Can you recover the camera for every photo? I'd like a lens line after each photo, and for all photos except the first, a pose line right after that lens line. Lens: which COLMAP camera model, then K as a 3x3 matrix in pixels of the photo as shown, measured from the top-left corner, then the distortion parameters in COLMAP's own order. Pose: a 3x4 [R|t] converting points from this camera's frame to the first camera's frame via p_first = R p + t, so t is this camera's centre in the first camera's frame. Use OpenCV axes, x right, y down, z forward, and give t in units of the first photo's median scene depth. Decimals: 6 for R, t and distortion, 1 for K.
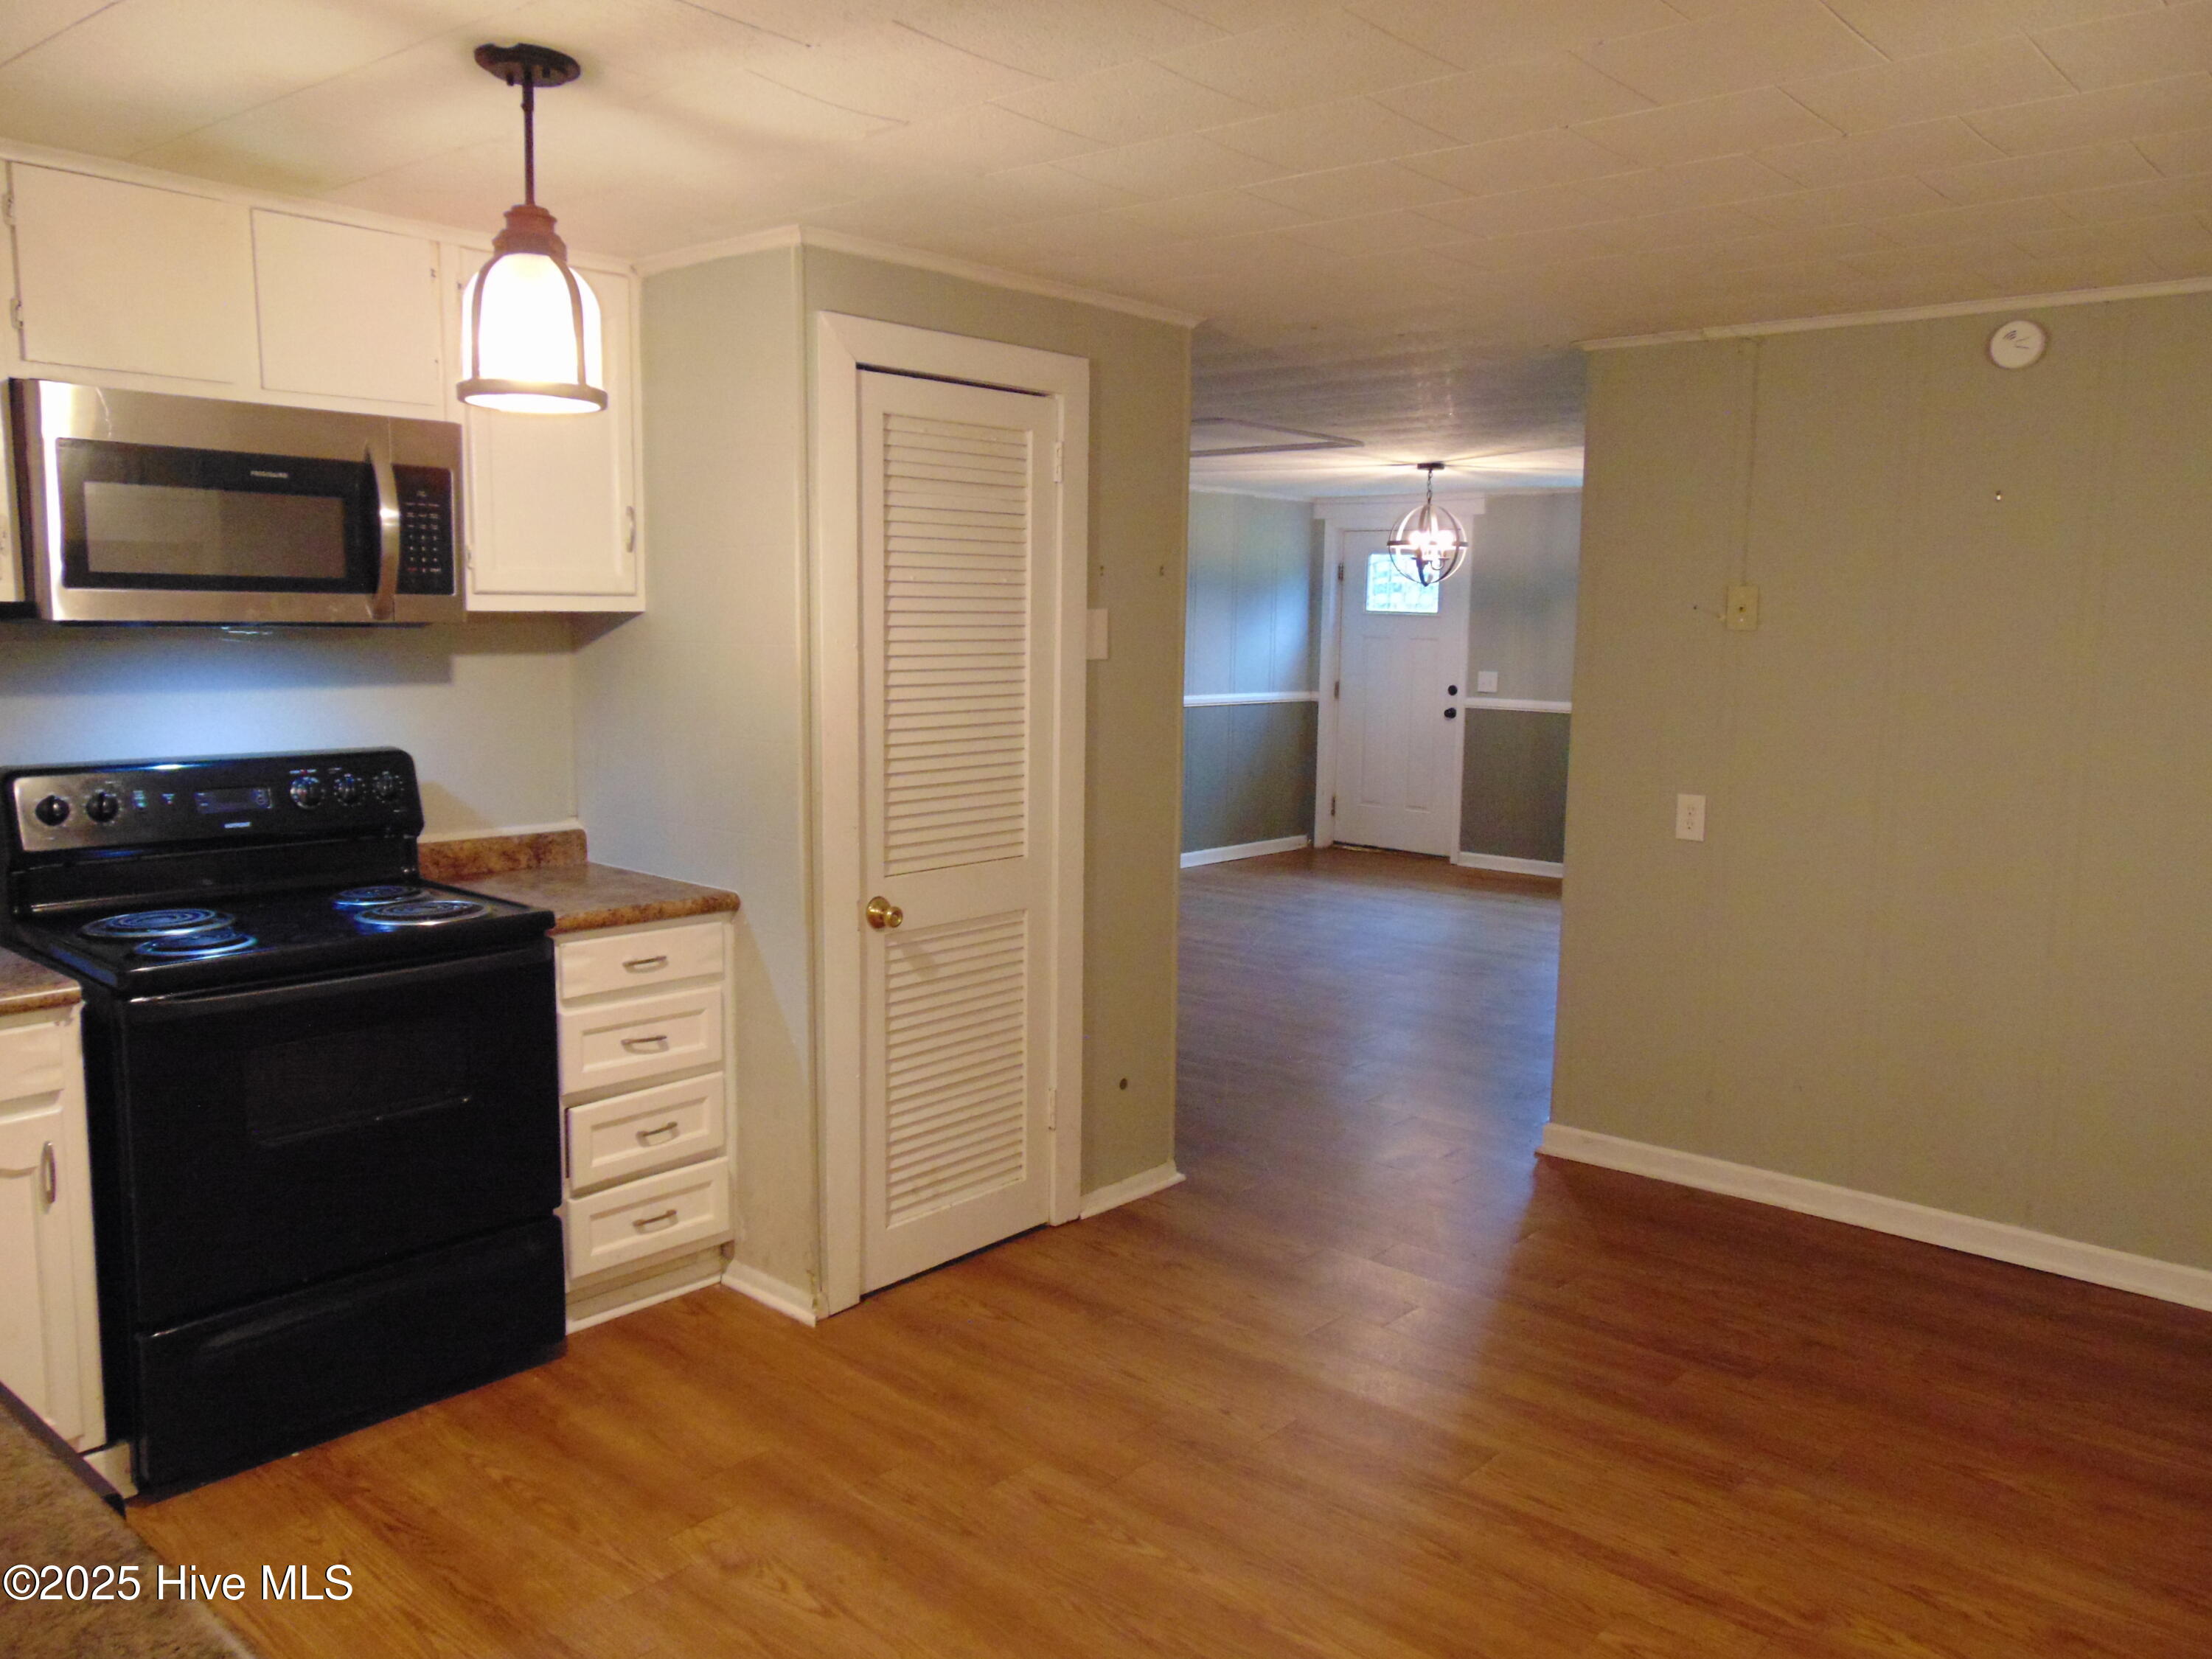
lens RADIAL K [[1658.2, 0, 1111.4], [0, 1658.2, 826.8], [0, 0, 1]] dist [-0.045353, 0.092295]
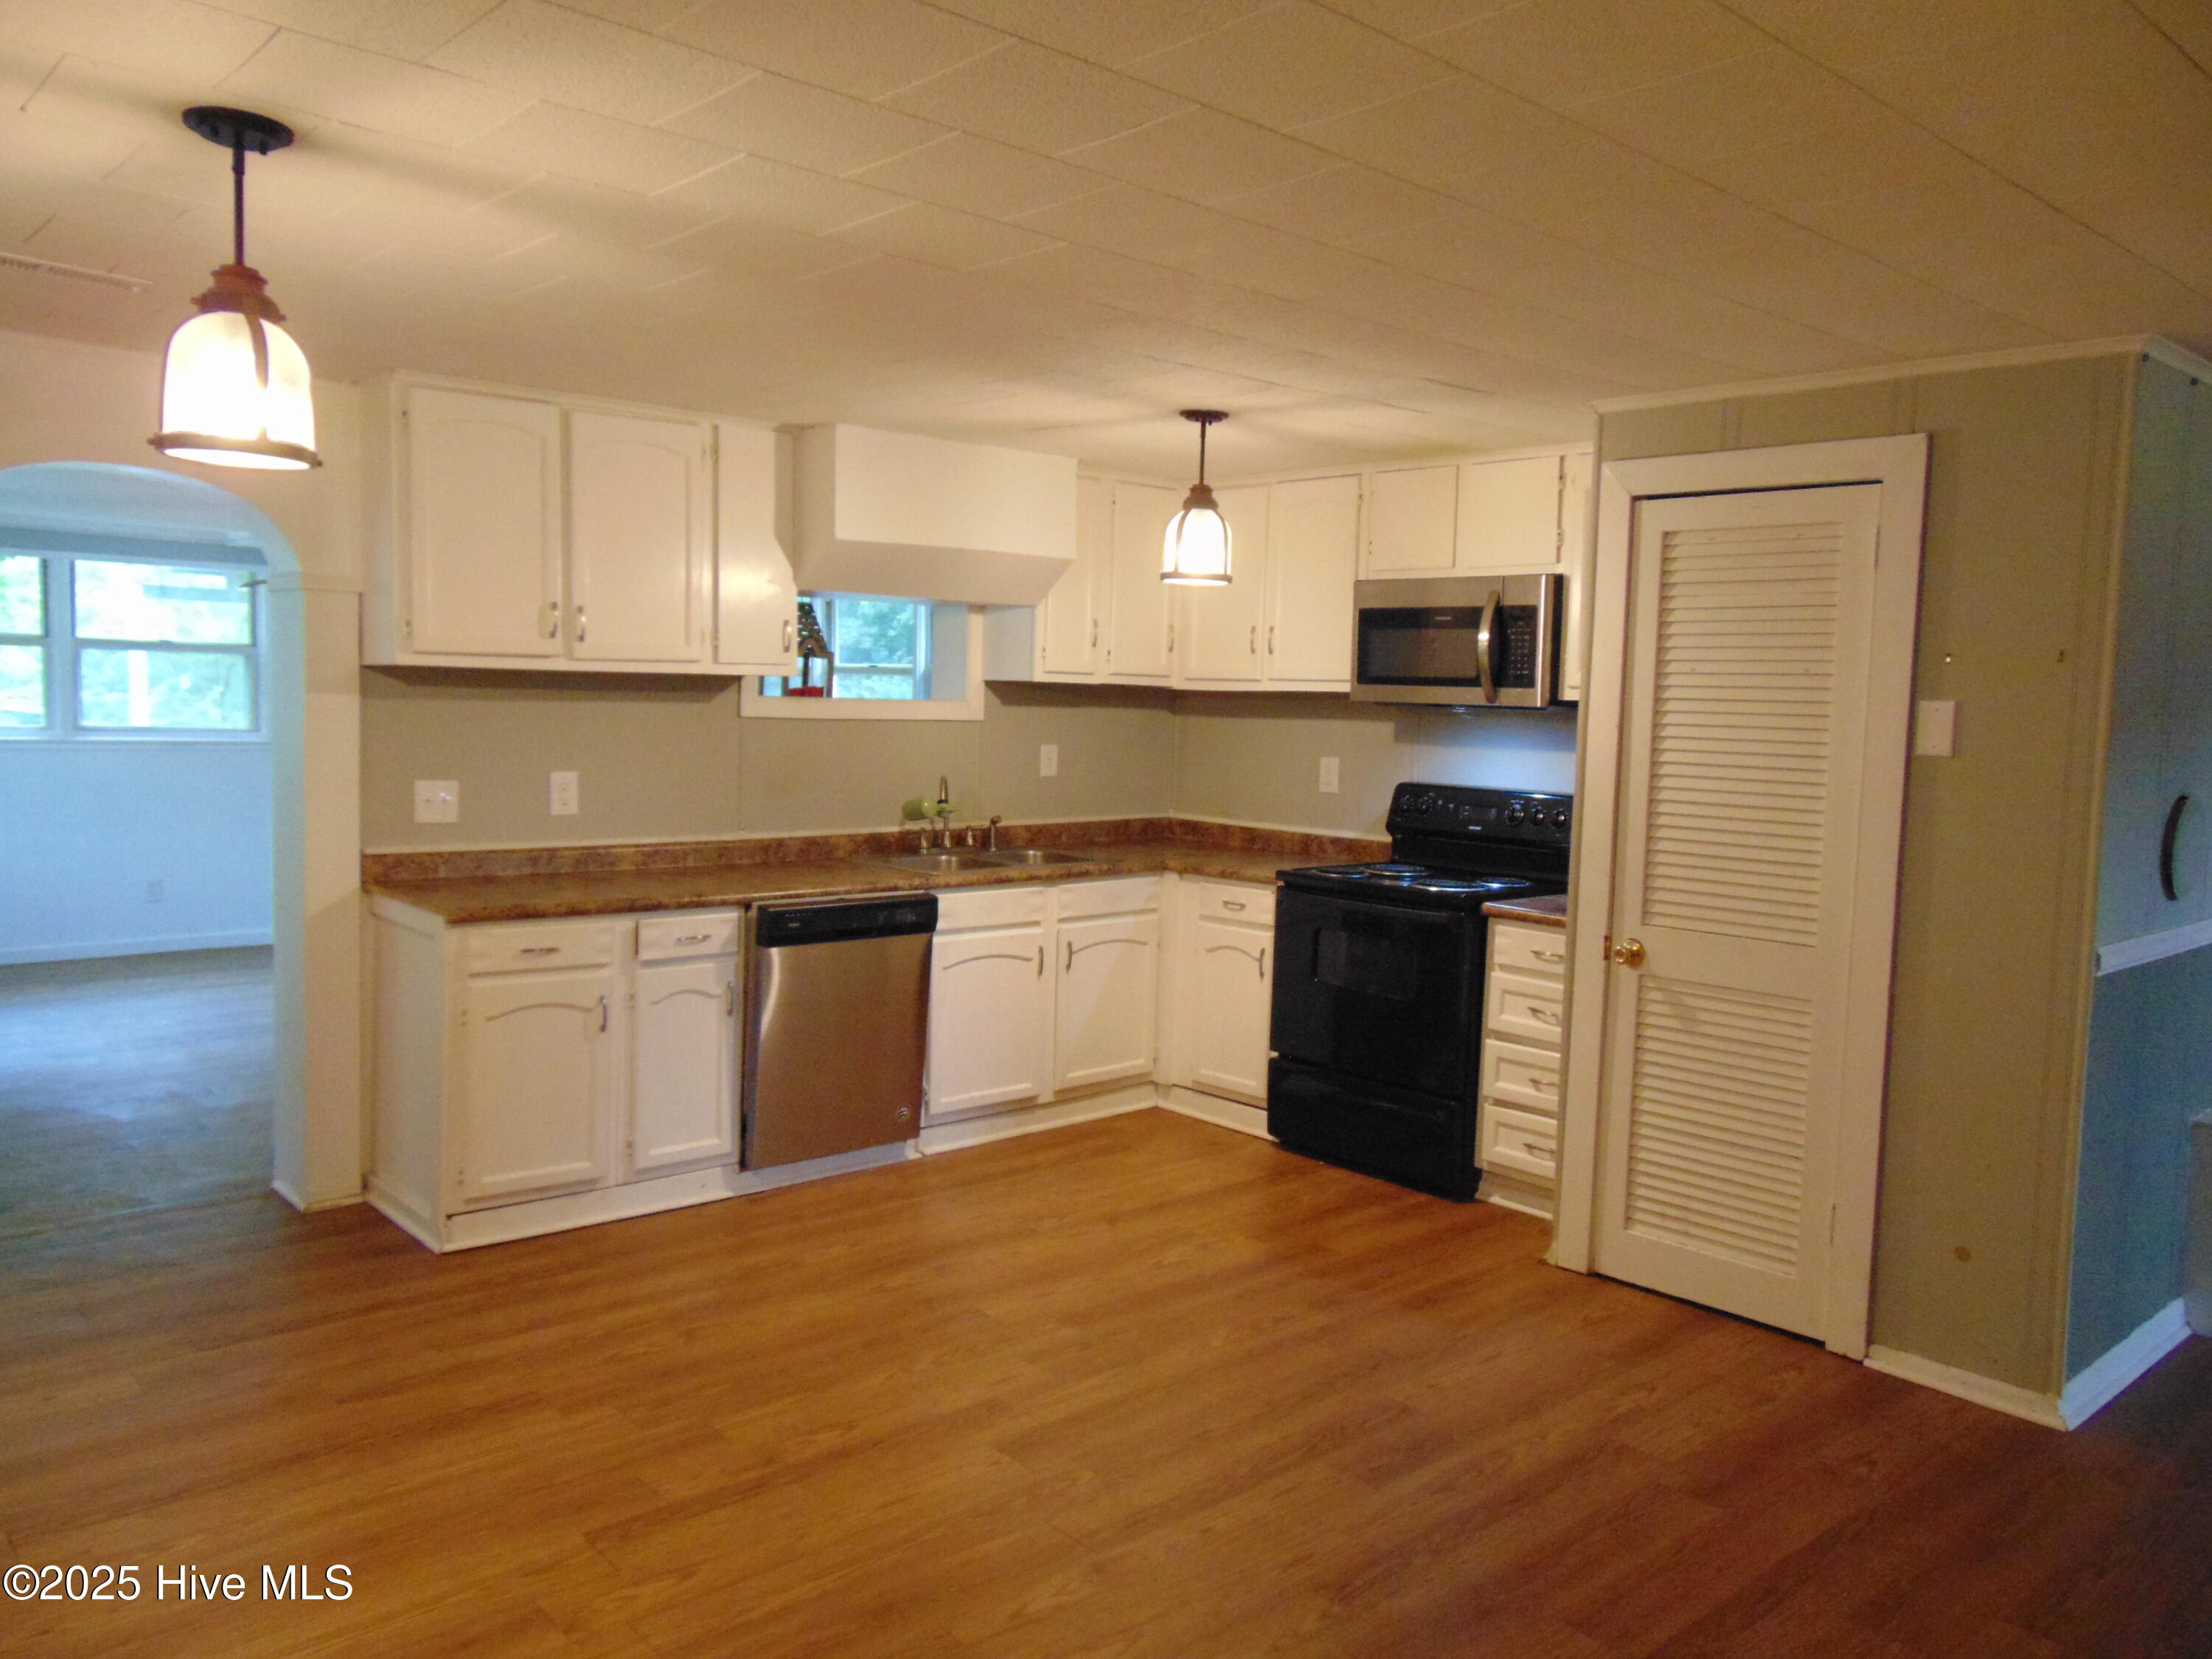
lens RADIAL K [[1658.2, 0, 1111.4], [0, 1658.2, 826.8], [0, 0, 1]] dist [-0.045353, 0.092295]
pose [[-0.116992, 0.063723, -0.991086, 1.098333], [-0.158679, 0.983920, 0.081993, -0.076179], [0.980374, 0.166857, -0.104999, 0.770389]]
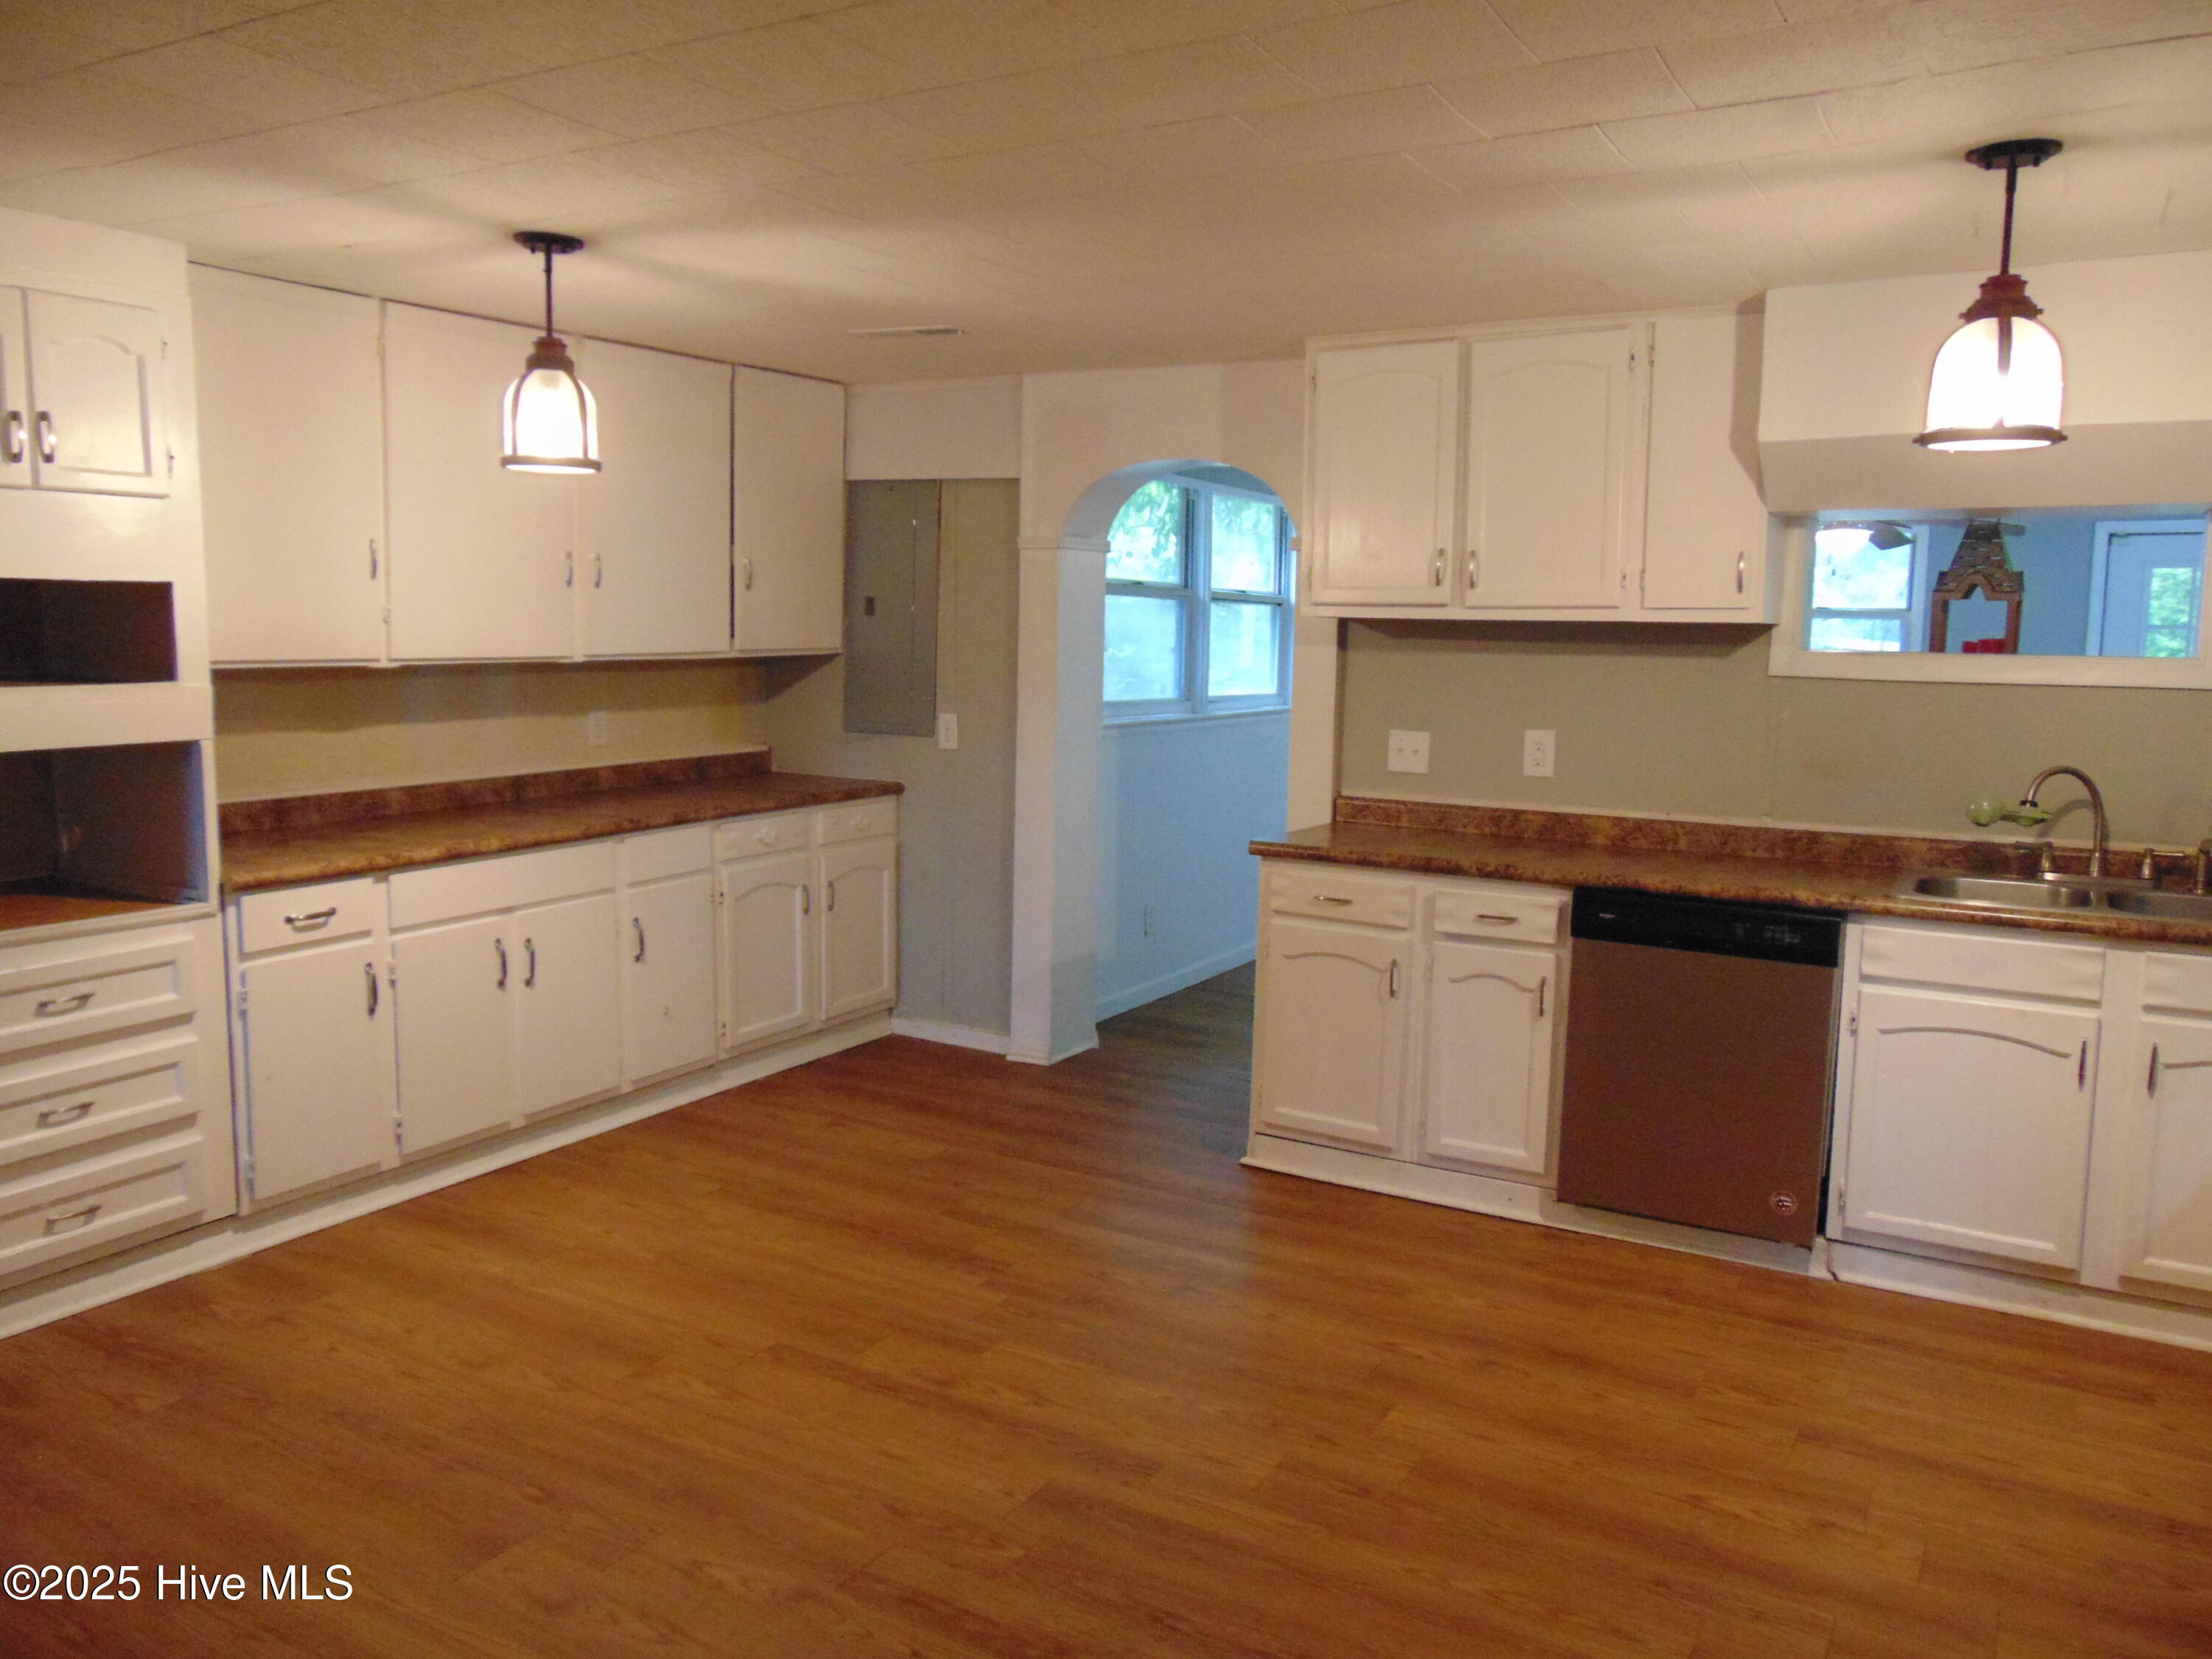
lens RADIAL K [[1643.0, 0, 1107.0], [0, 1643.0, 819.7], [0, 0, 1]] dist [-0.043367, 0.083281]
pose [[-0.981913, -0.009291, -0.189105, 0.317636], [-0.055119, 0.969561, 0.238567, -0.157490], [0.181132, 0.244675, -0.952536, 1.366864]]
